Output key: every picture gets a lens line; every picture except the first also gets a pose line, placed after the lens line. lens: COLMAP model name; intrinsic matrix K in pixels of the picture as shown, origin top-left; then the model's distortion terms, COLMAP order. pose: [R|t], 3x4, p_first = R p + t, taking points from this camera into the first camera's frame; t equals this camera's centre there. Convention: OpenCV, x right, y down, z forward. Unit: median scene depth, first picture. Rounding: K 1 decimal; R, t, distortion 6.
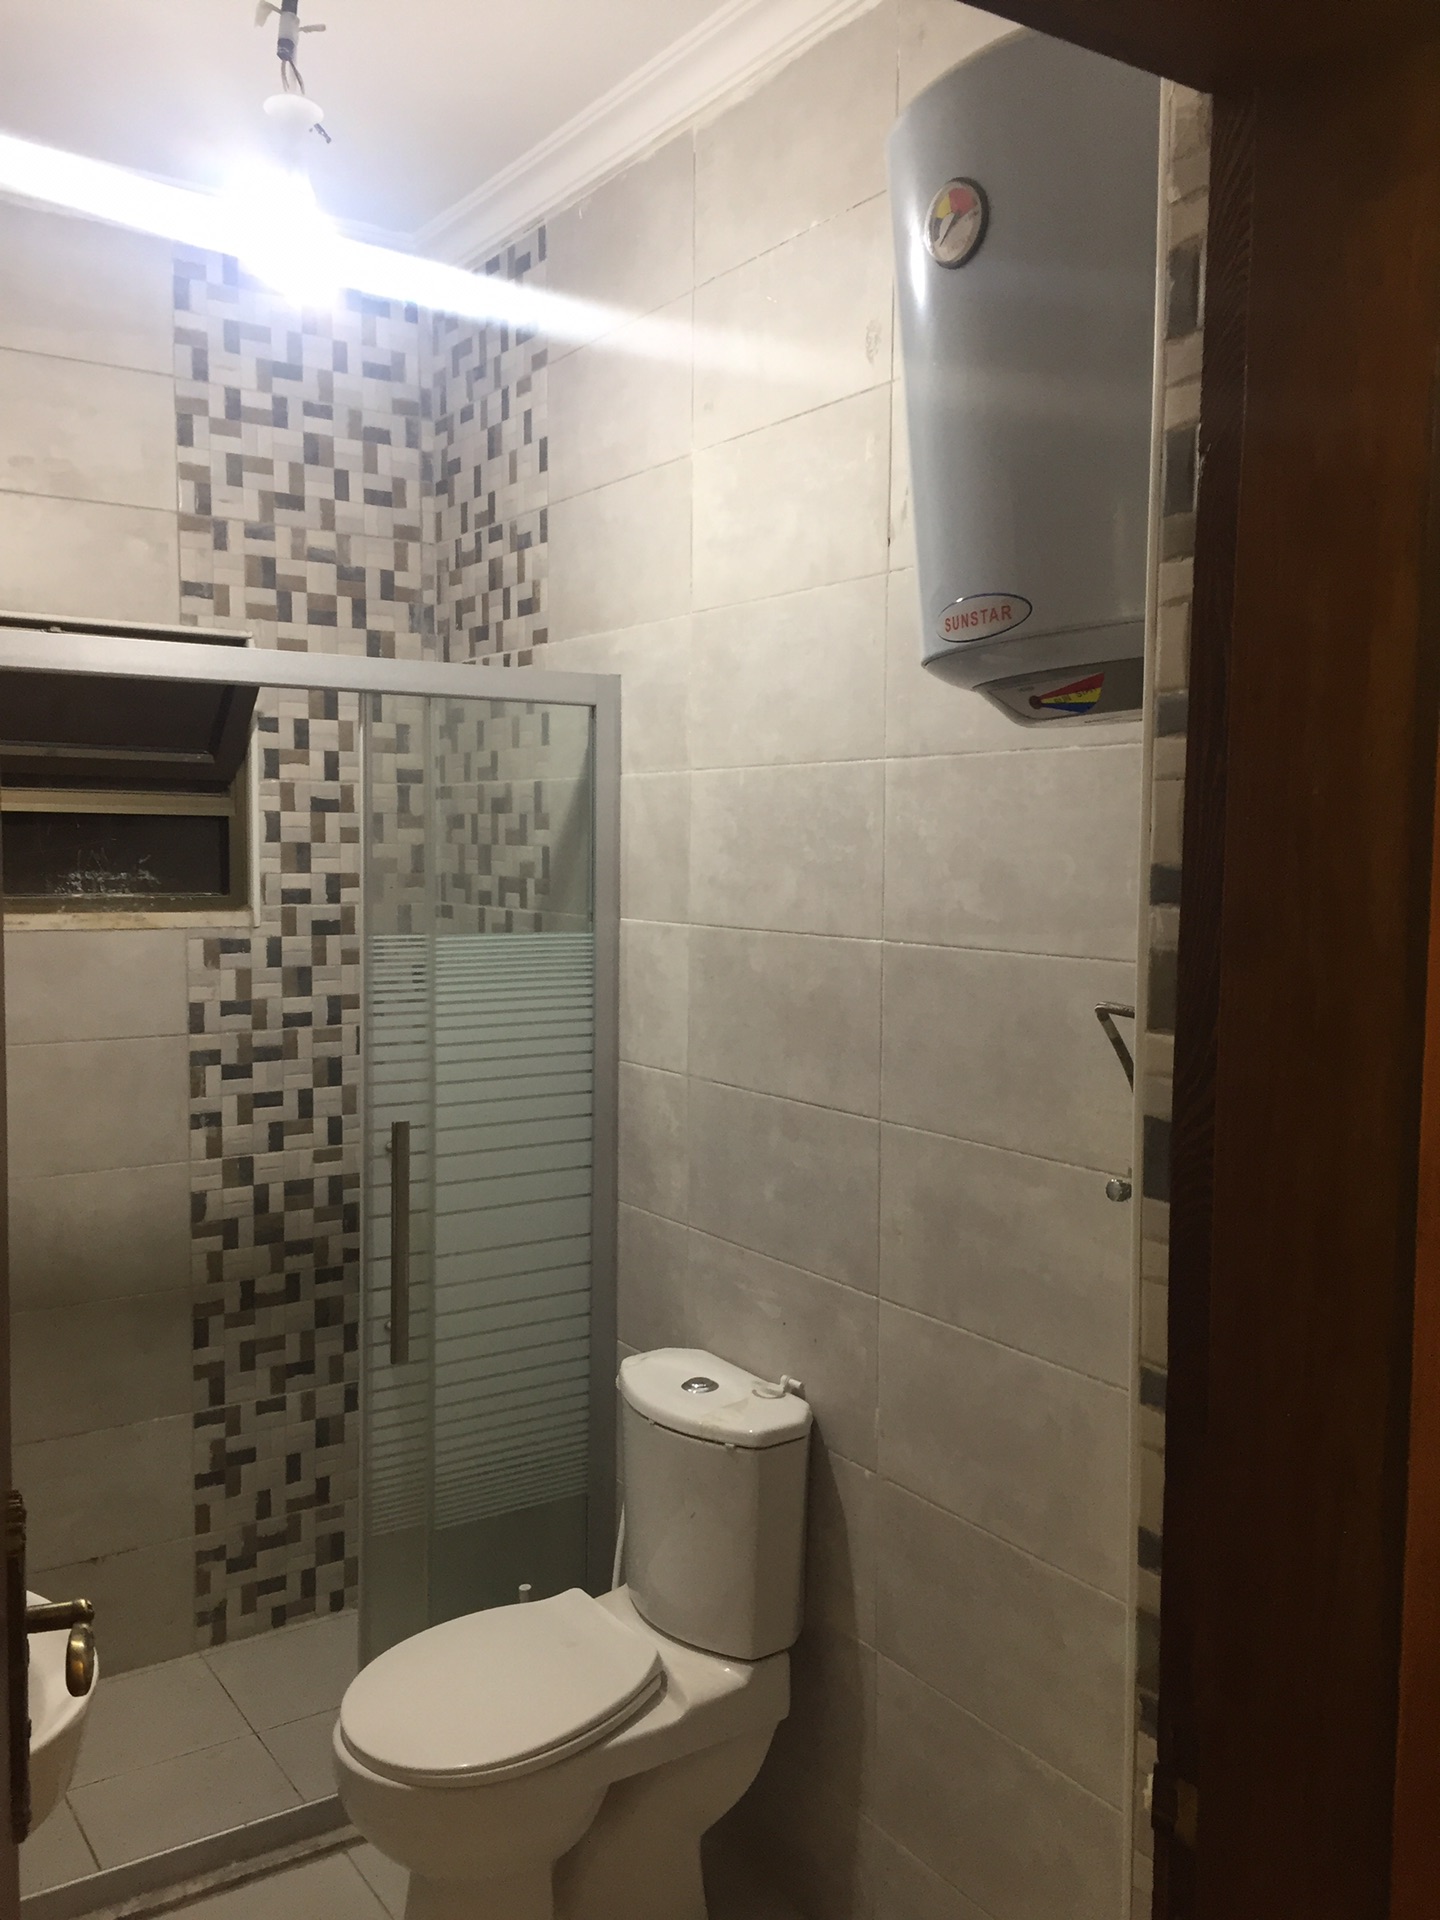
lens RADIAL K [[1638.5, 0, 729.2], [0, 1638.5, 956.0], [0, 0, 1]] dist [0.089833, -0.108070]
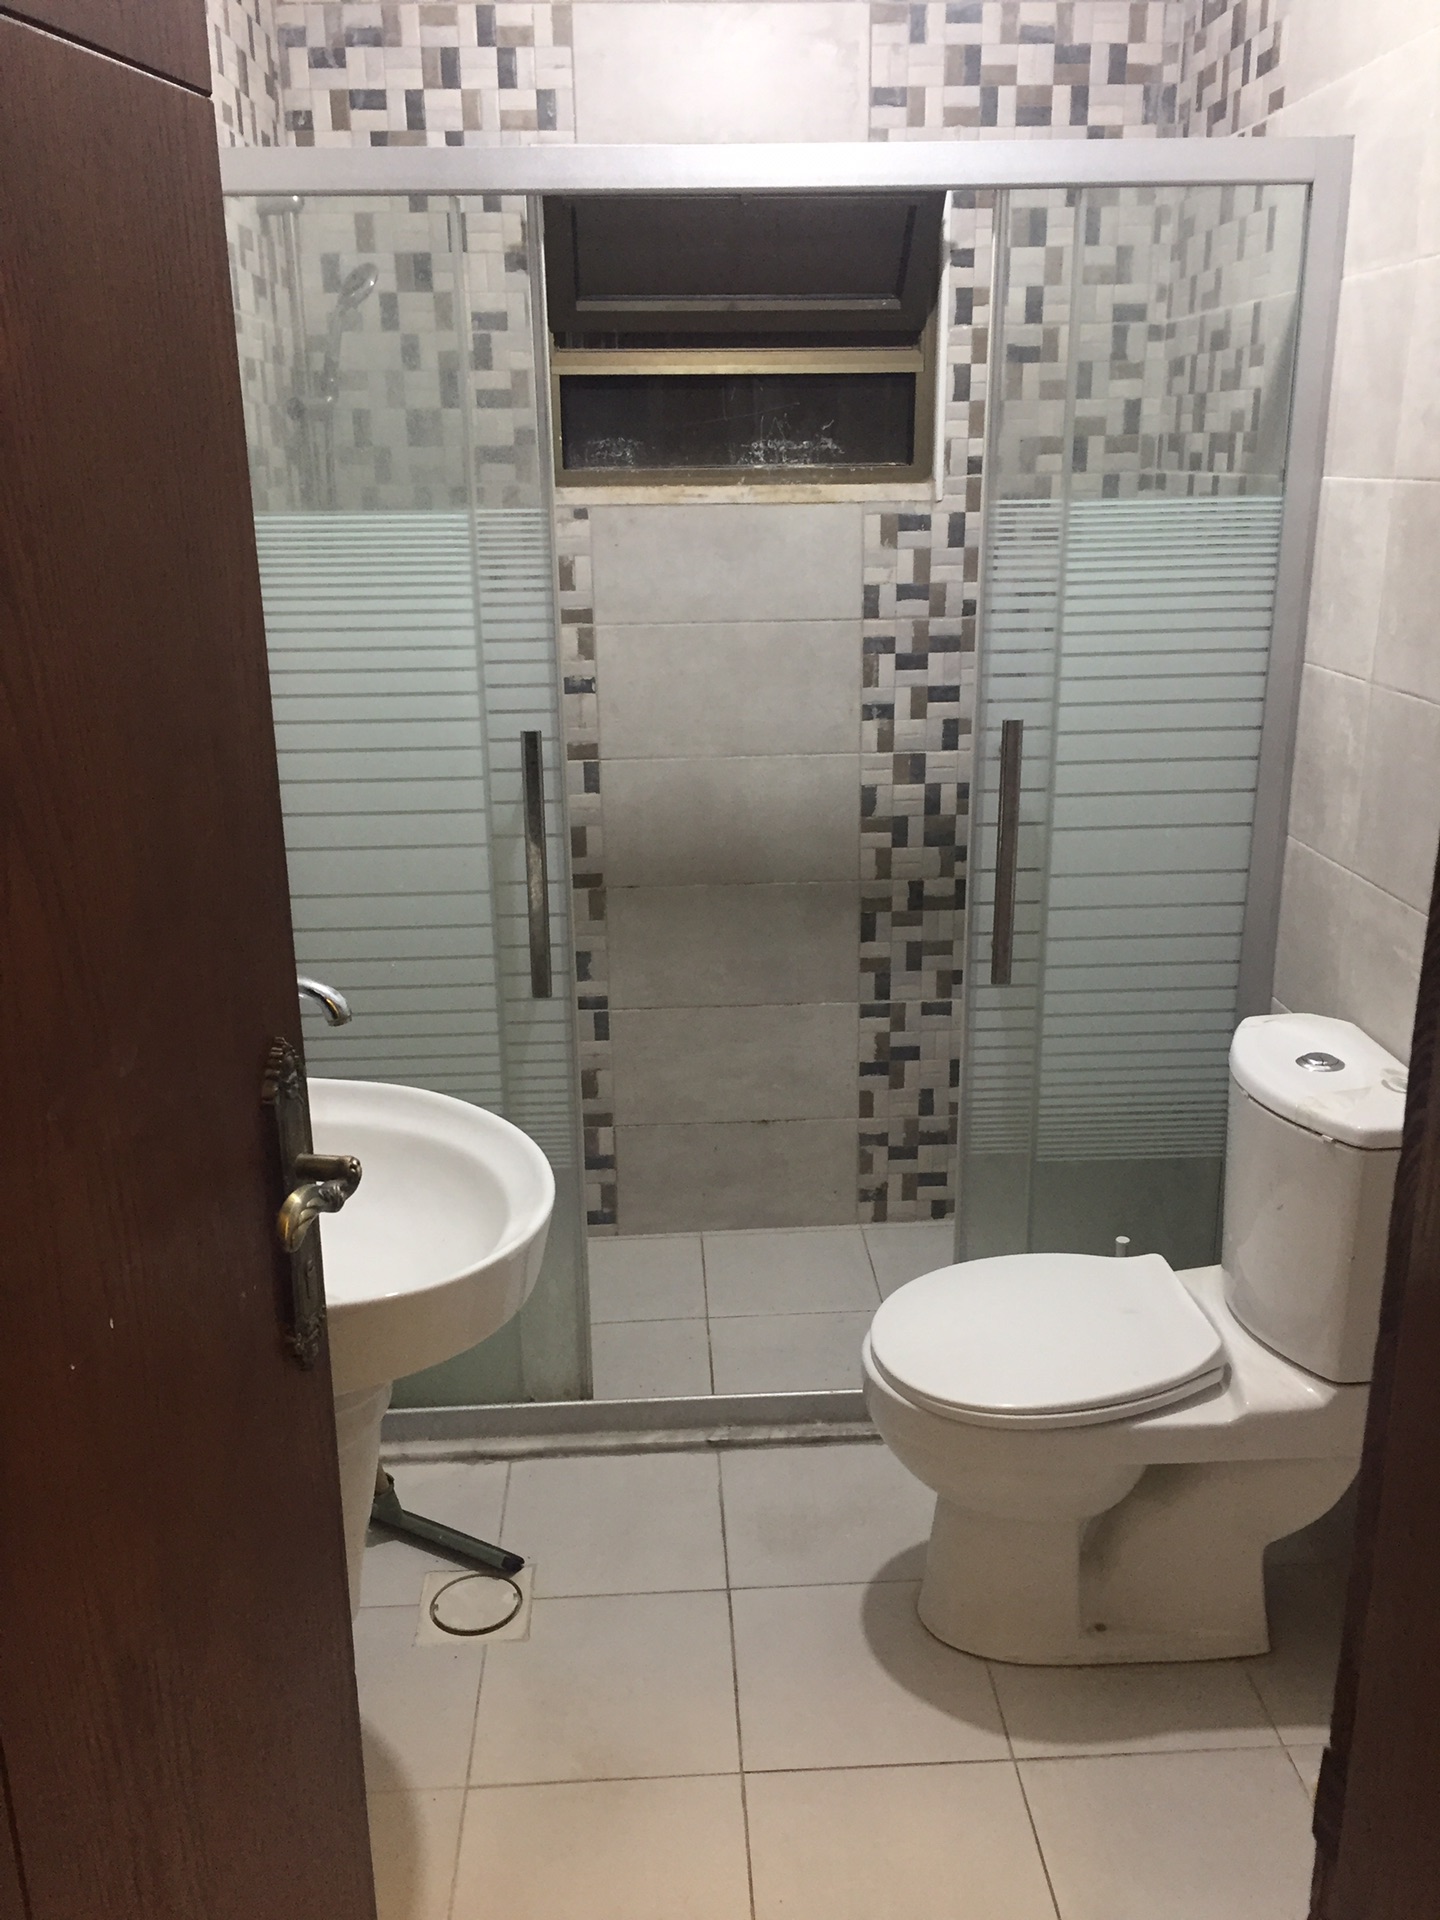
lens RADIAL K [[1638.5, 0, 729.2], [0, 1638.5, 956.0], [0, 0, 1]] dist [0.089833, -0.108070]
pose [[0.855673, 0.132008, -0.500397, 0.104573], [-0.015059, 0.972862, 0.230895, 0.018281], [0.517298, -0.190035, 0.834440, 0.132289]]
